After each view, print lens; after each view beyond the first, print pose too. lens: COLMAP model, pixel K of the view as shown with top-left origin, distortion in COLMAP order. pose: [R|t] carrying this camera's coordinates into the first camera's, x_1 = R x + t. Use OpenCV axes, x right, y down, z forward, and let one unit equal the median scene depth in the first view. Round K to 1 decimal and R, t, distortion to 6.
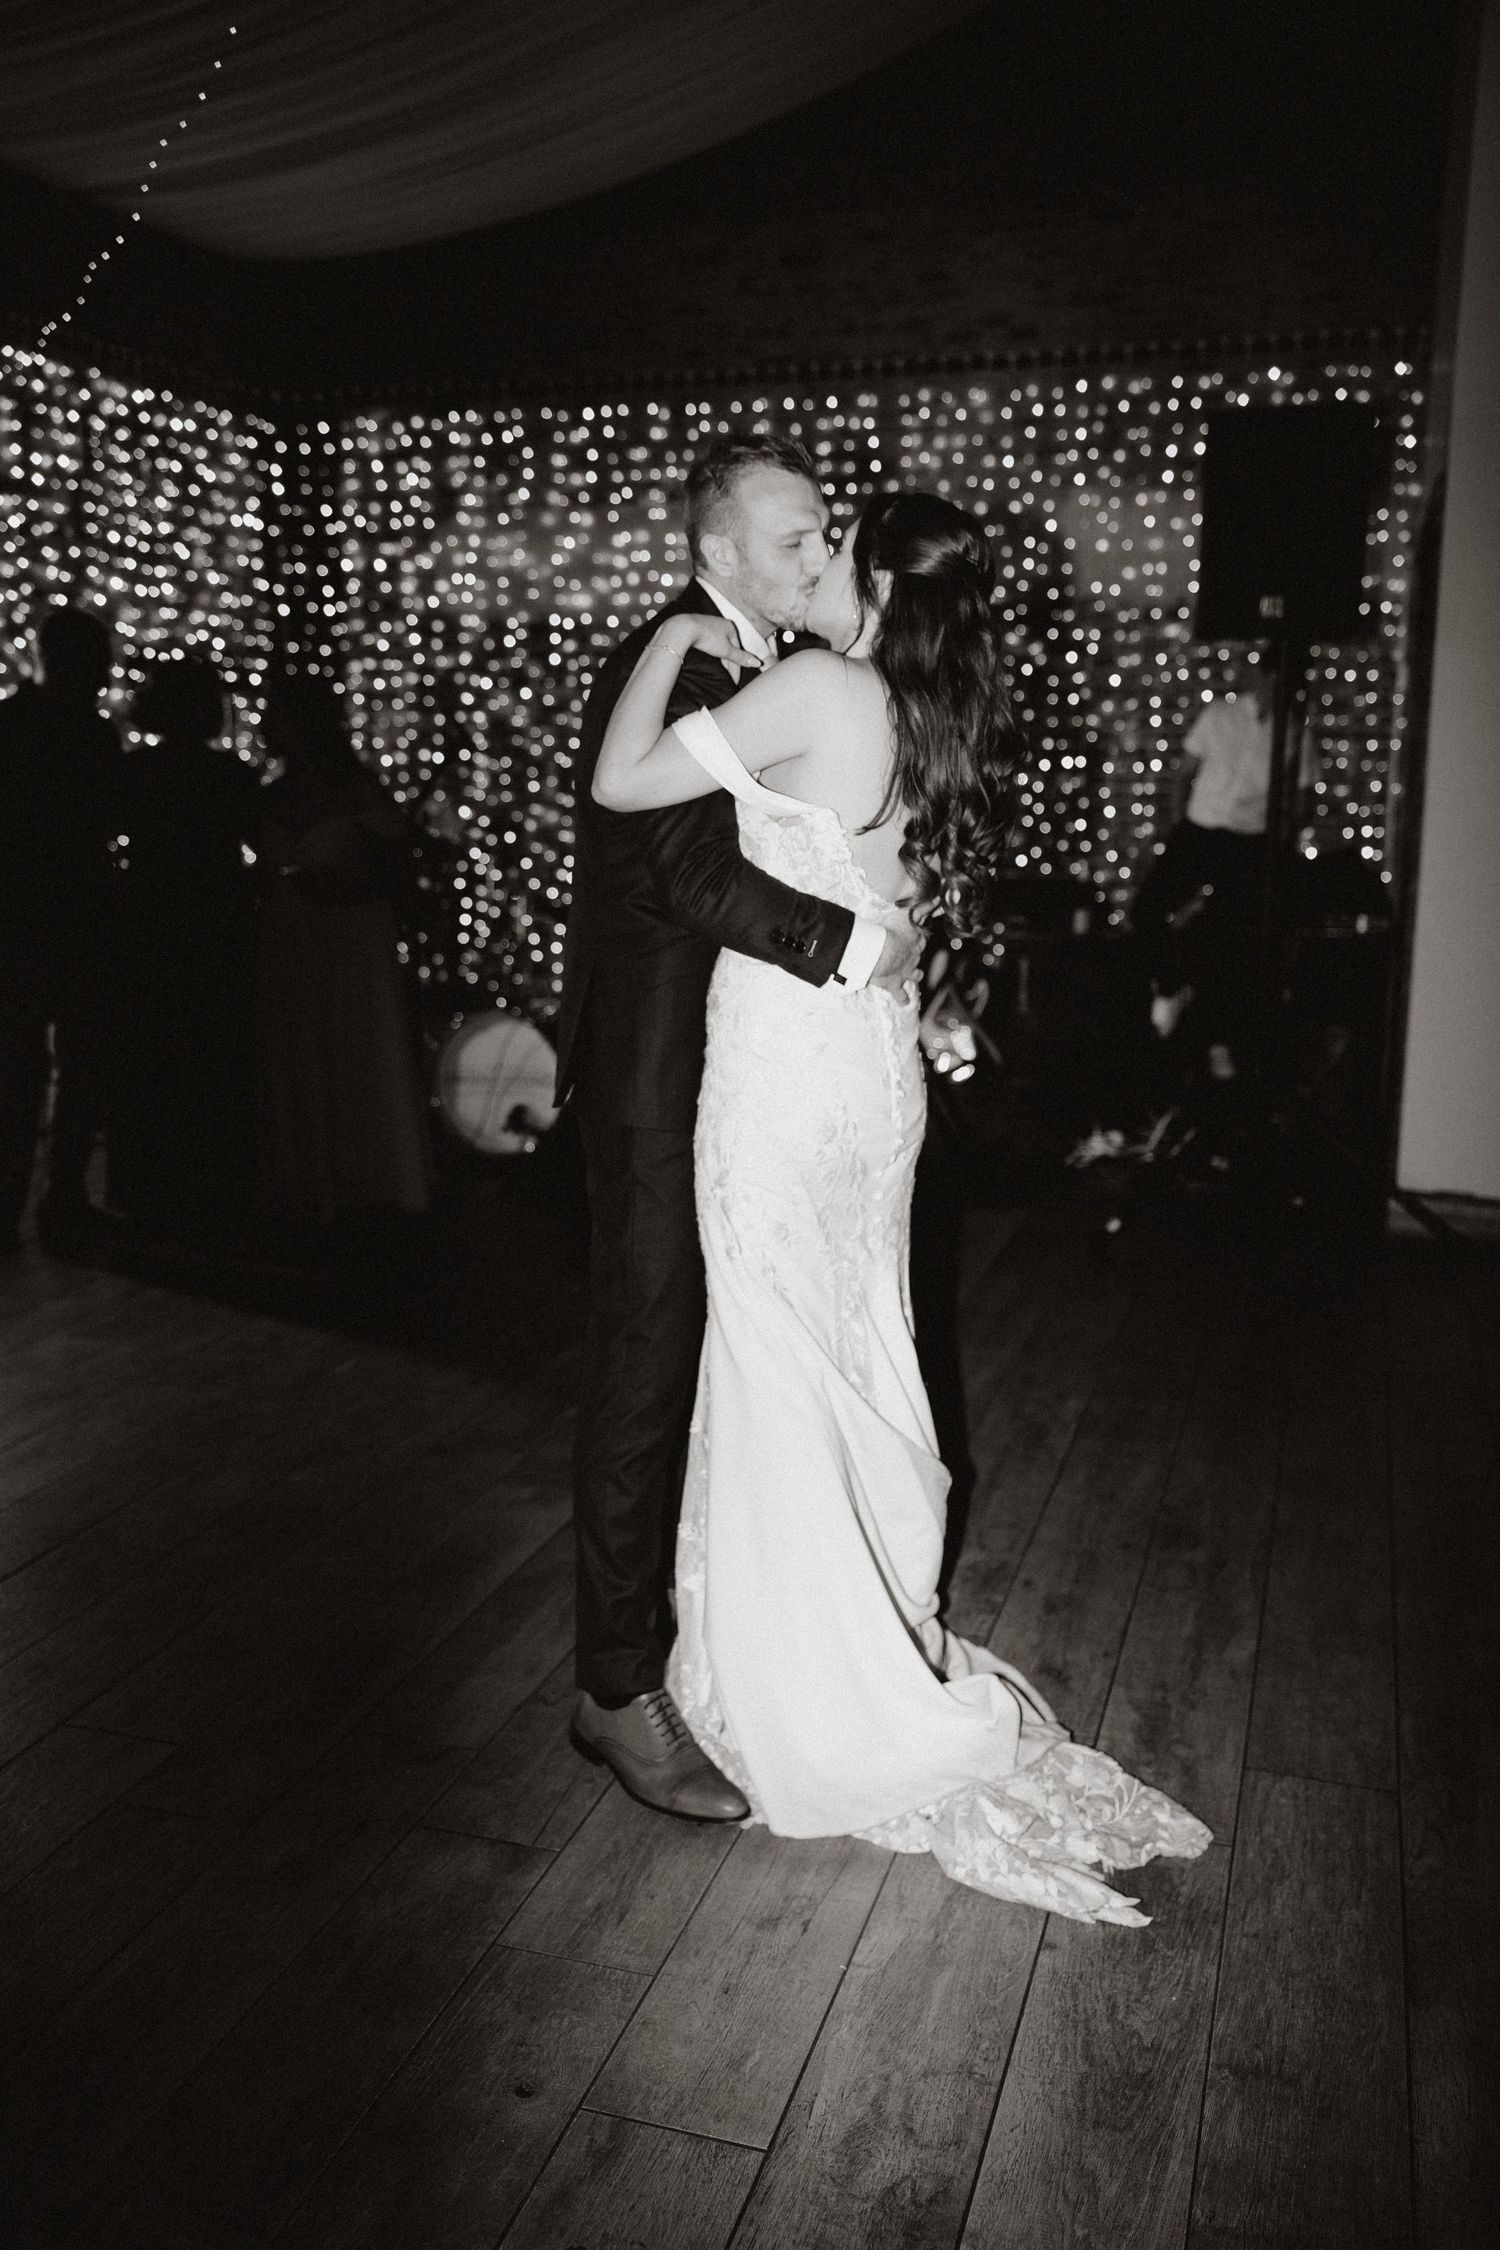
lens RADIAL K [[2105.5, 0, 748.7], [0, 2105.5, 1124.8], [0, 0, 1]] dist [0.006741, 0.000000]
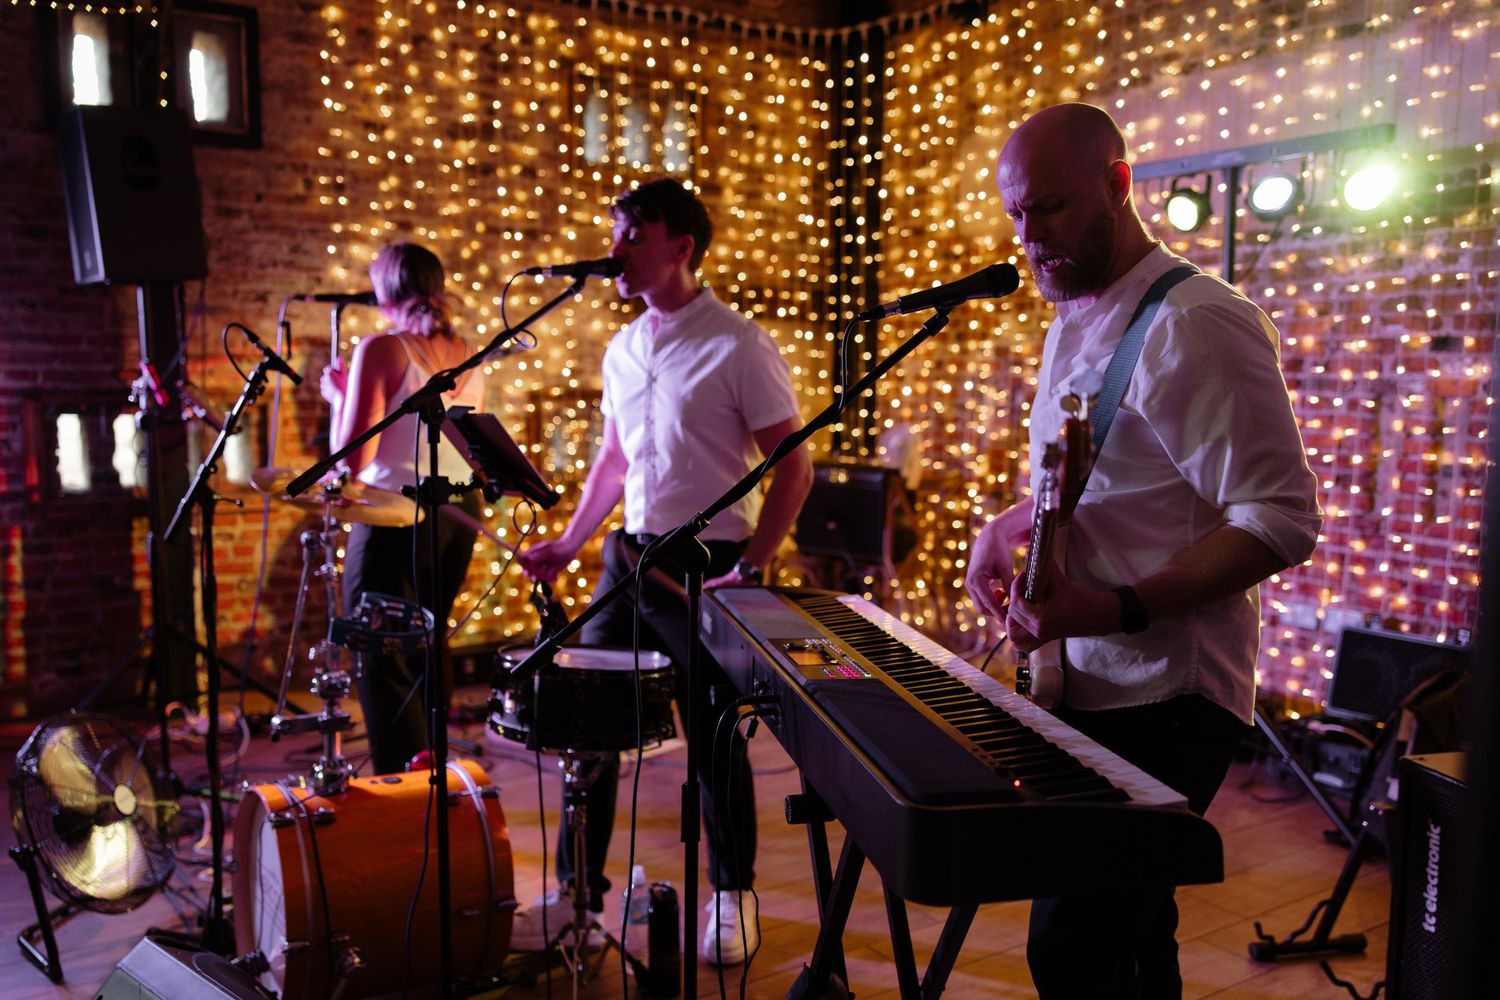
lens RADIAL K [[1260.9, 0, 762.3], [0, 1260.9, 492.2], [0, 0, 1]] dist [0.012996, 0.020434]
pose [[0.742247, 0.068390, -0.666627, 0.170202], [-0.127285, 0.991057, -0.040050, -0.097628], [0.657927, 0.114579, 0.744314, 0.544473]]
